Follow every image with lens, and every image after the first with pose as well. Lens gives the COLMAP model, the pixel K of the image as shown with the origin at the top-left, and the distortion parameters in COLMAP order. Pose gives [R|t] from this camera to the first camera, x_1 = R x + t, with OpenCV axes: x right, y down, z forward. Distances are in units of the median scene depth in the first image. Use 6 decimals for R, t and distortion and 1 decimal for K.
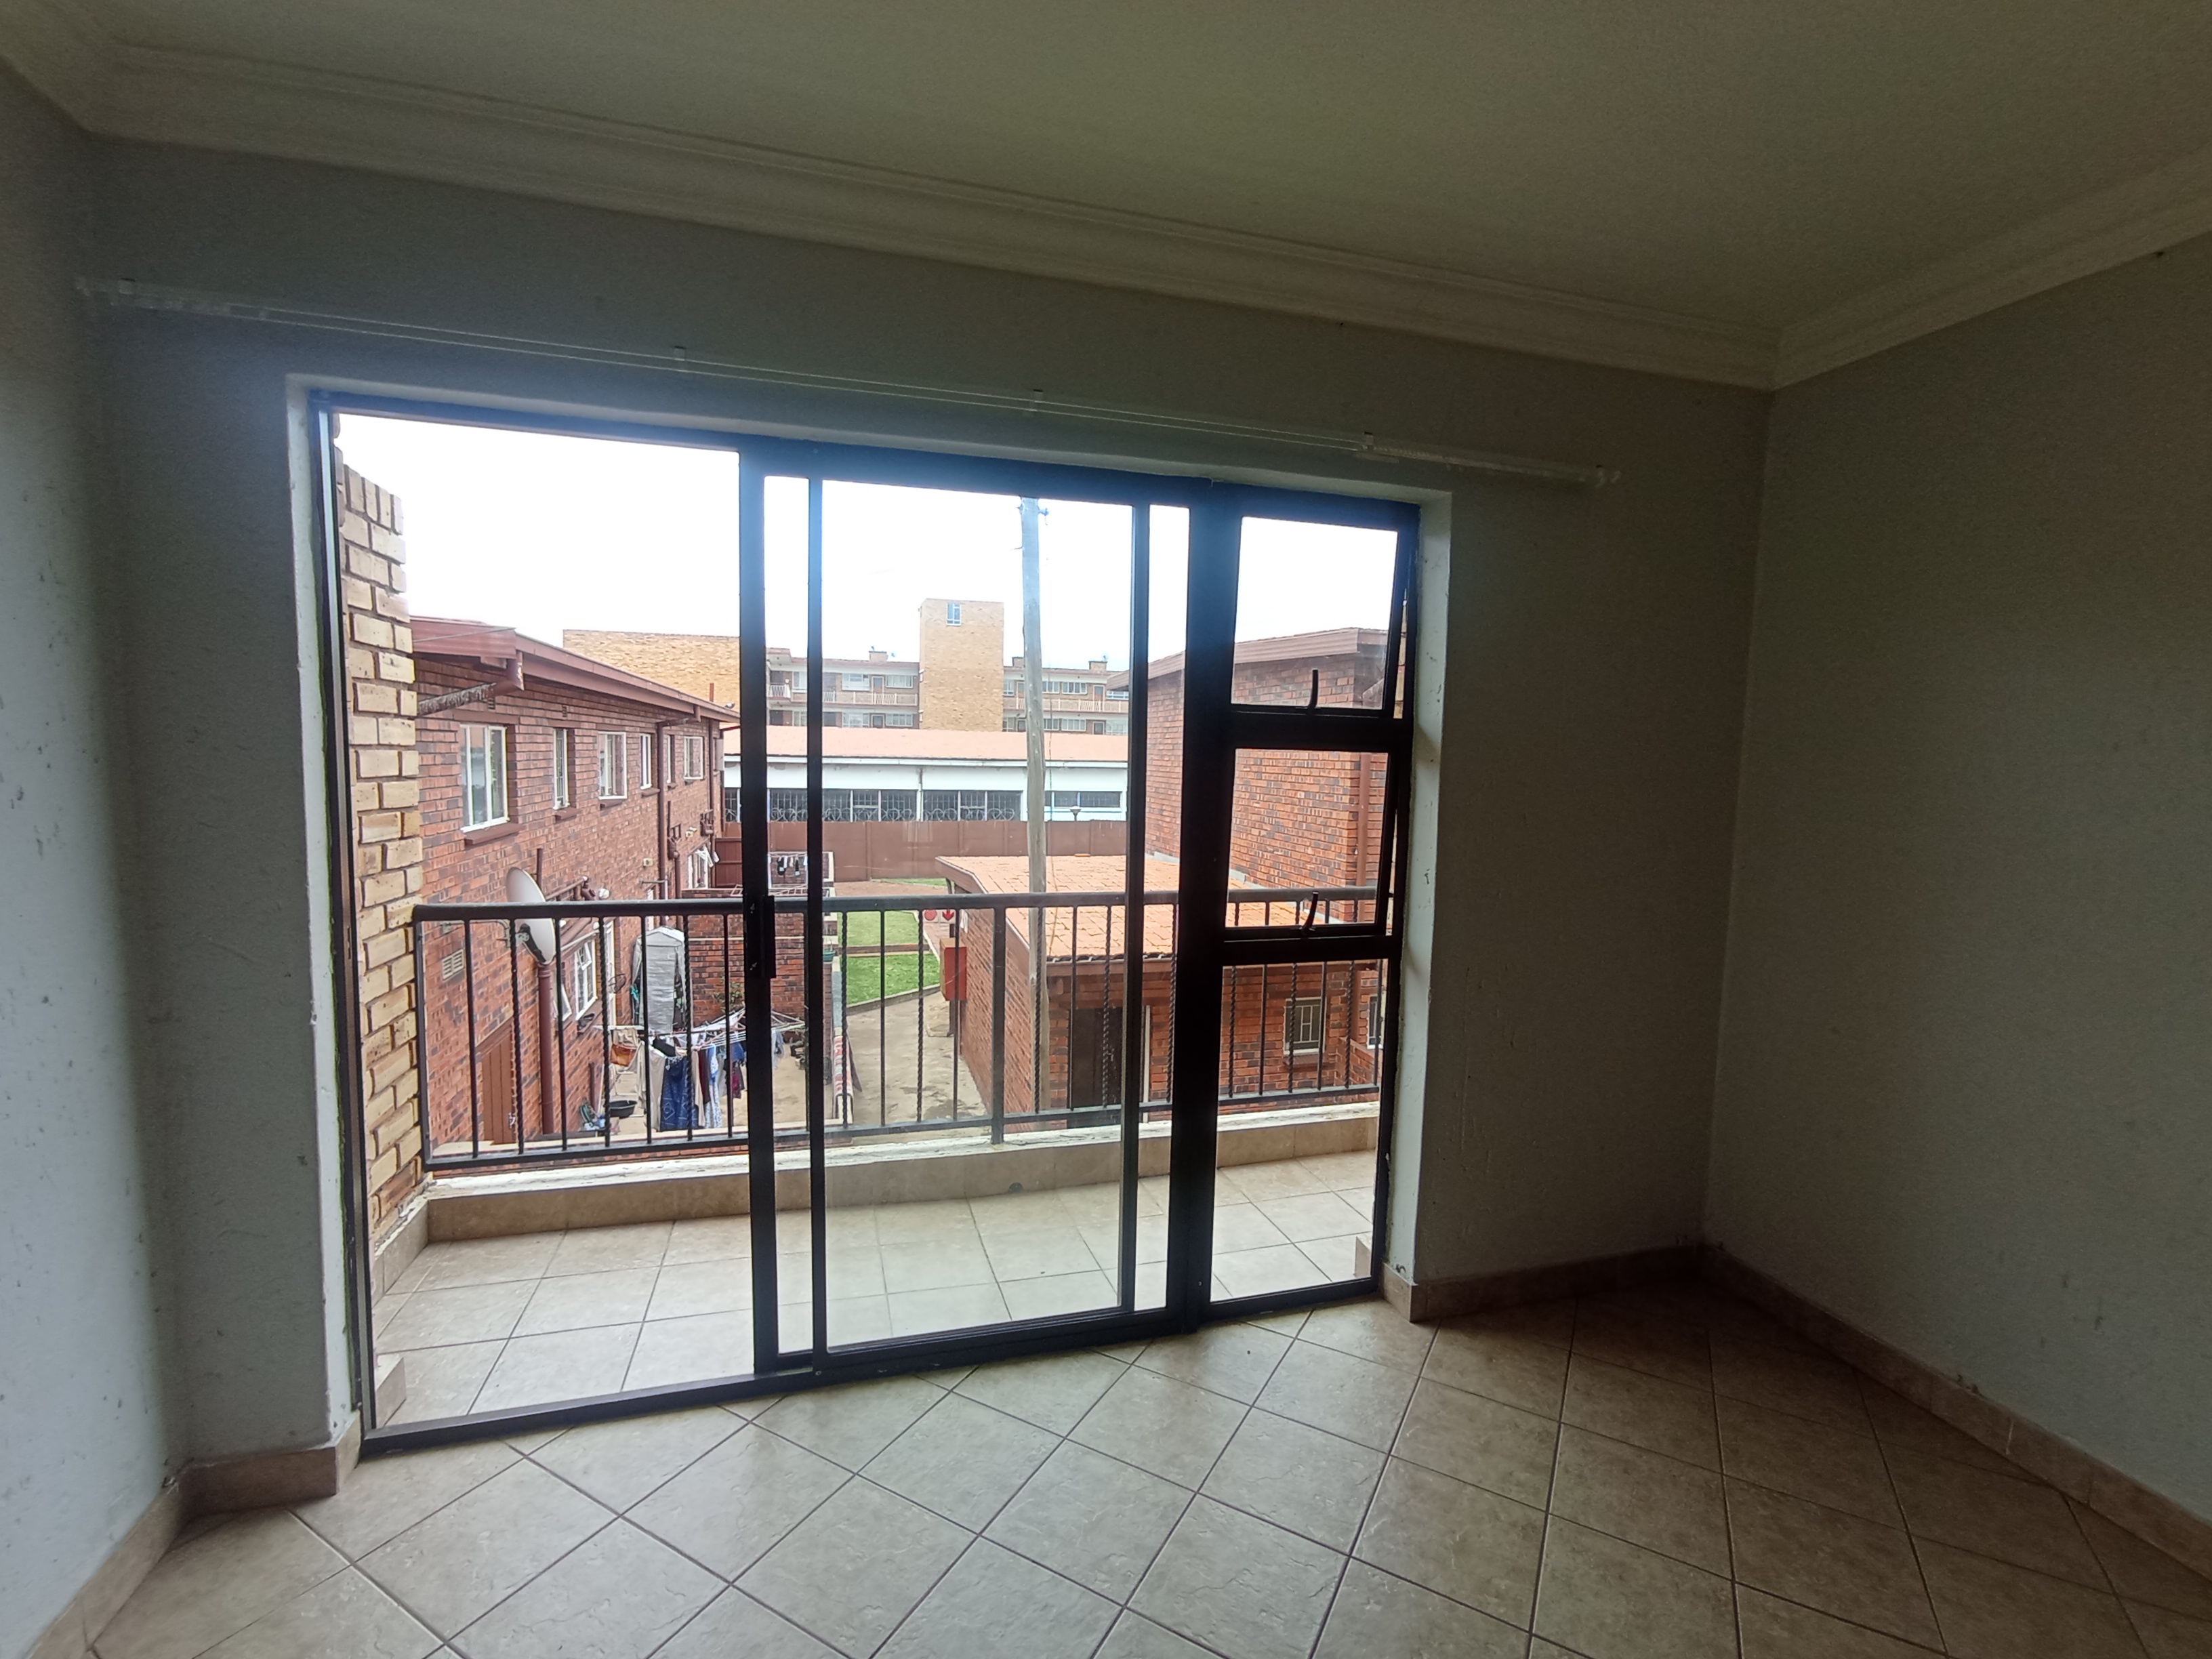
lens RADIAL K [[1044.7, 0, 1141.3], [0, 1044.7, 823.5], [0, 0, 1]] dist [-0.000199, -0.000225]
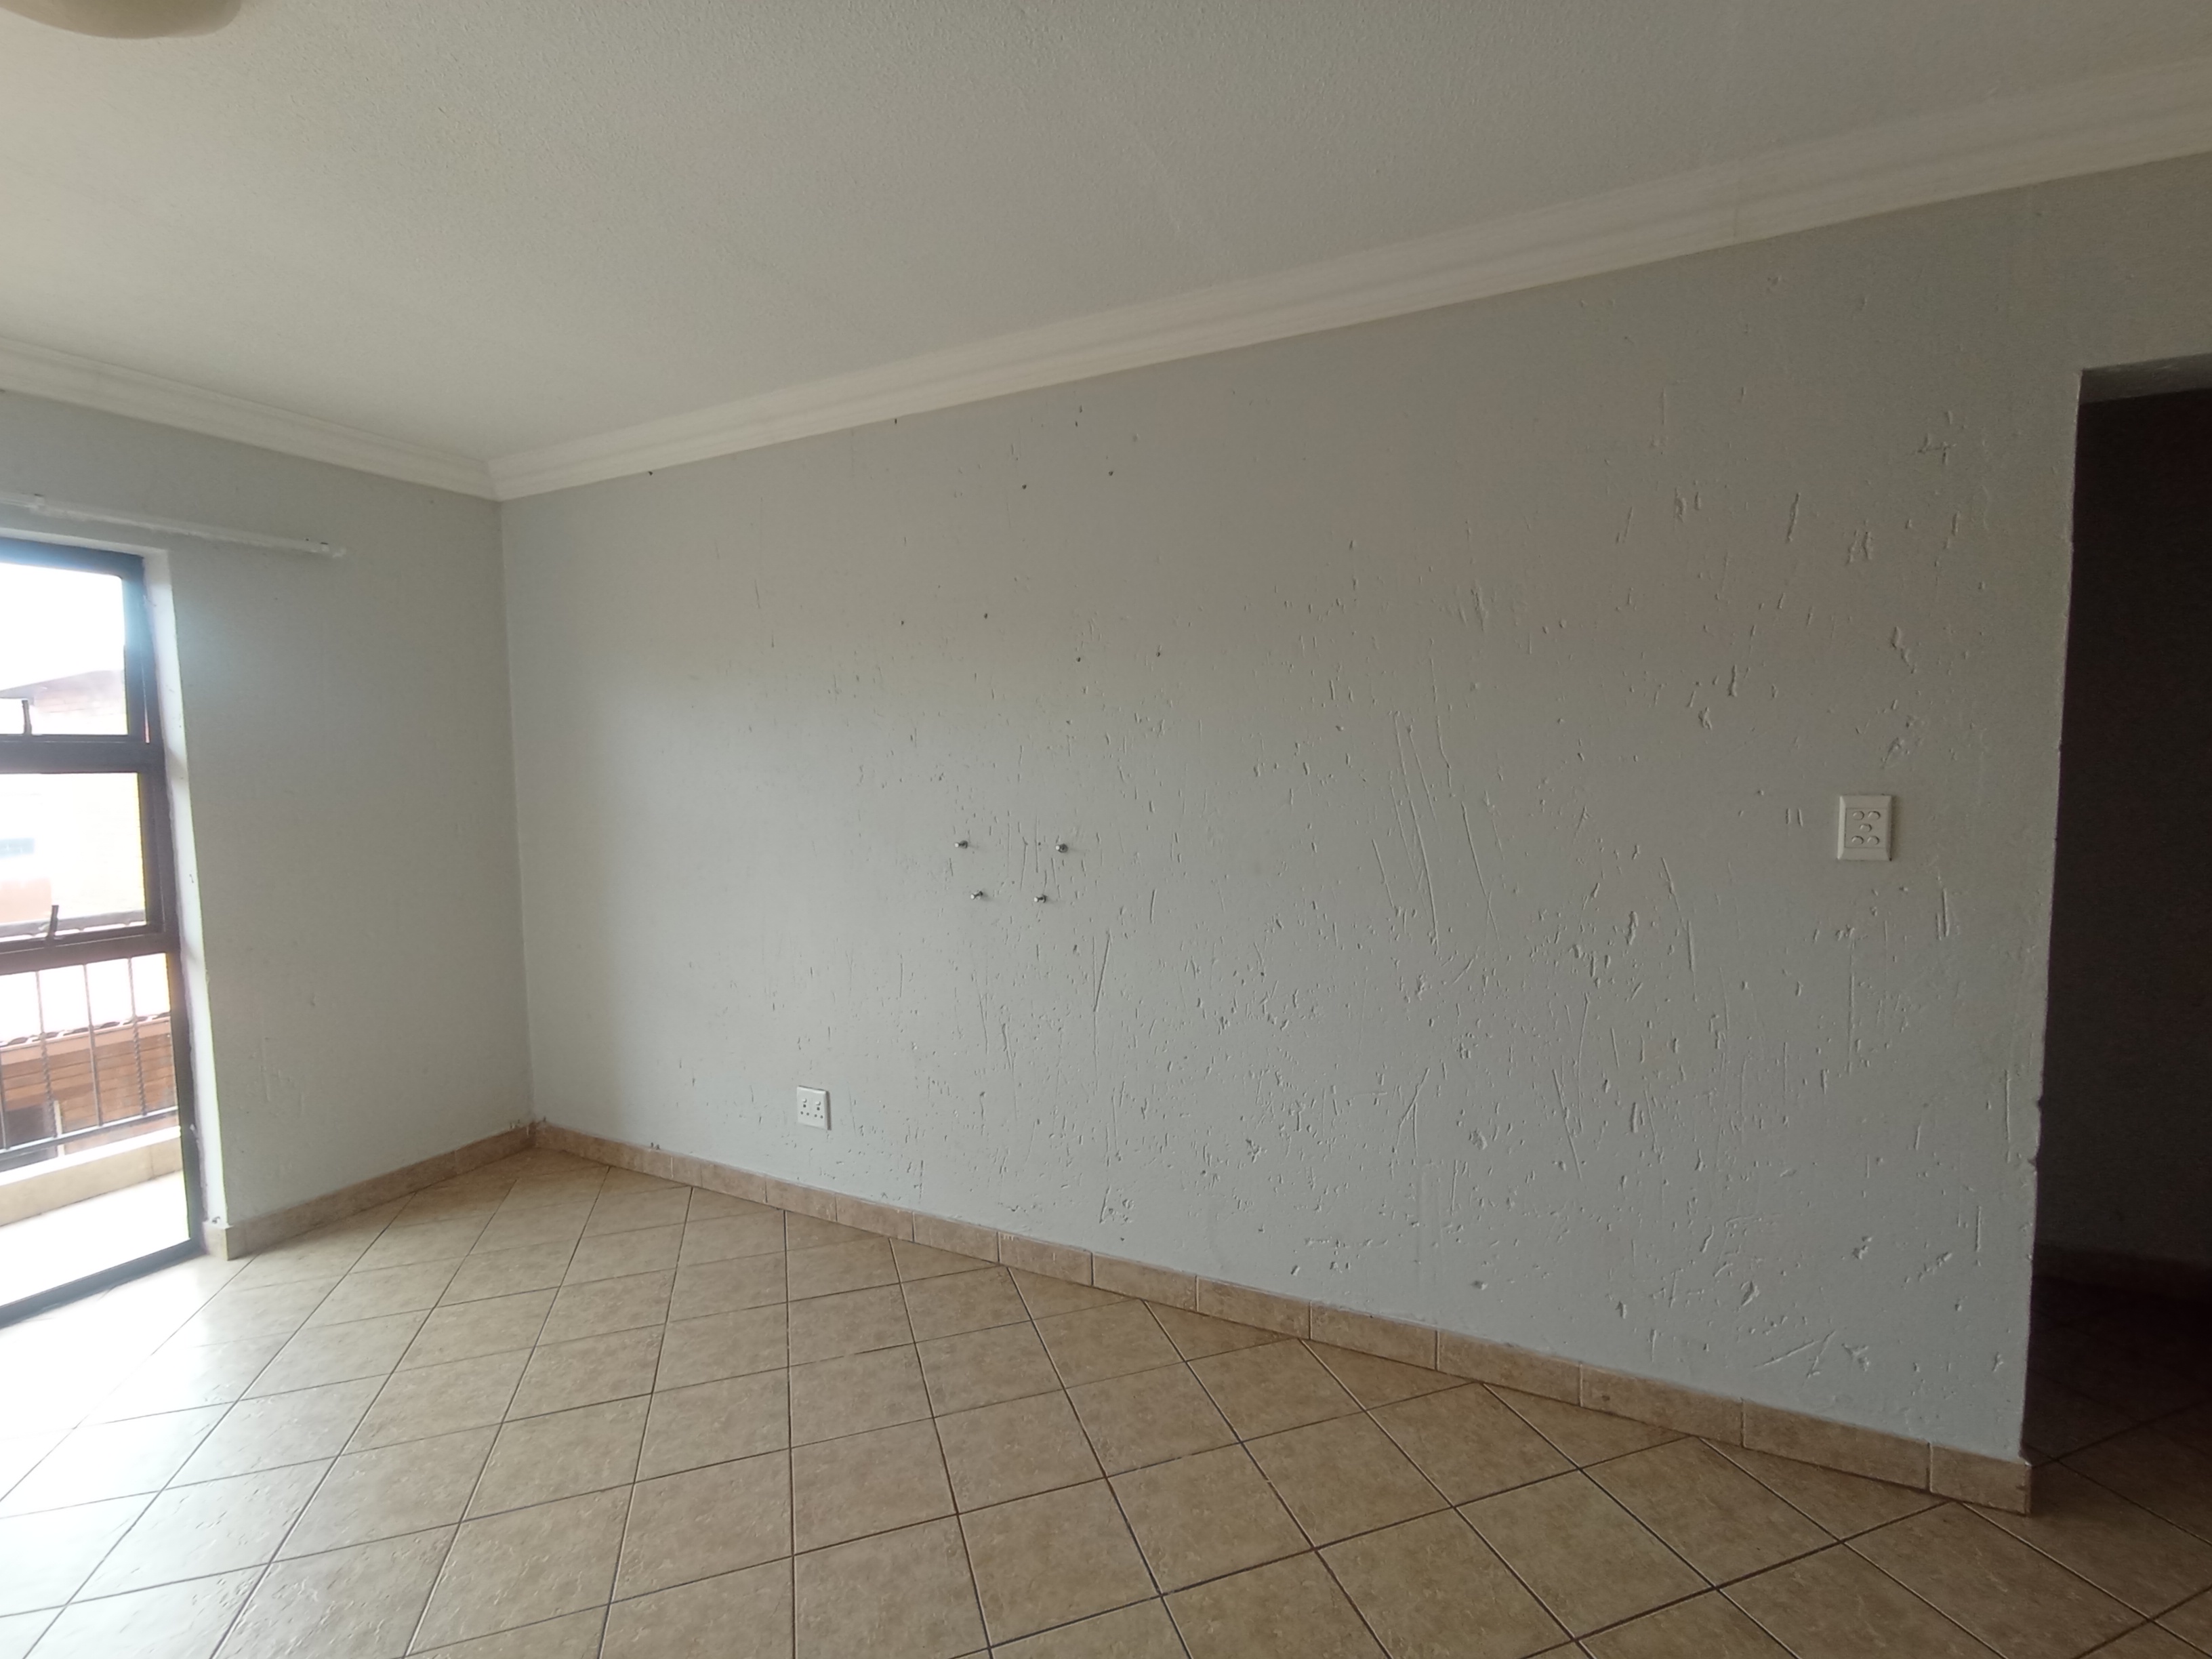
lens RADIAL K [[978.7, 0, 1102.0], [0, 978.7, 832.3], [0, 0, 1]] dist [-0.000630, 0.000146]
pose [[0.679589, -0.088385, 0.728249, 0.174645], [0.081249, 0.995676, 0.045023, 0.033793], [-0.729080, 0.028572, 0.683832, -0.491355]]
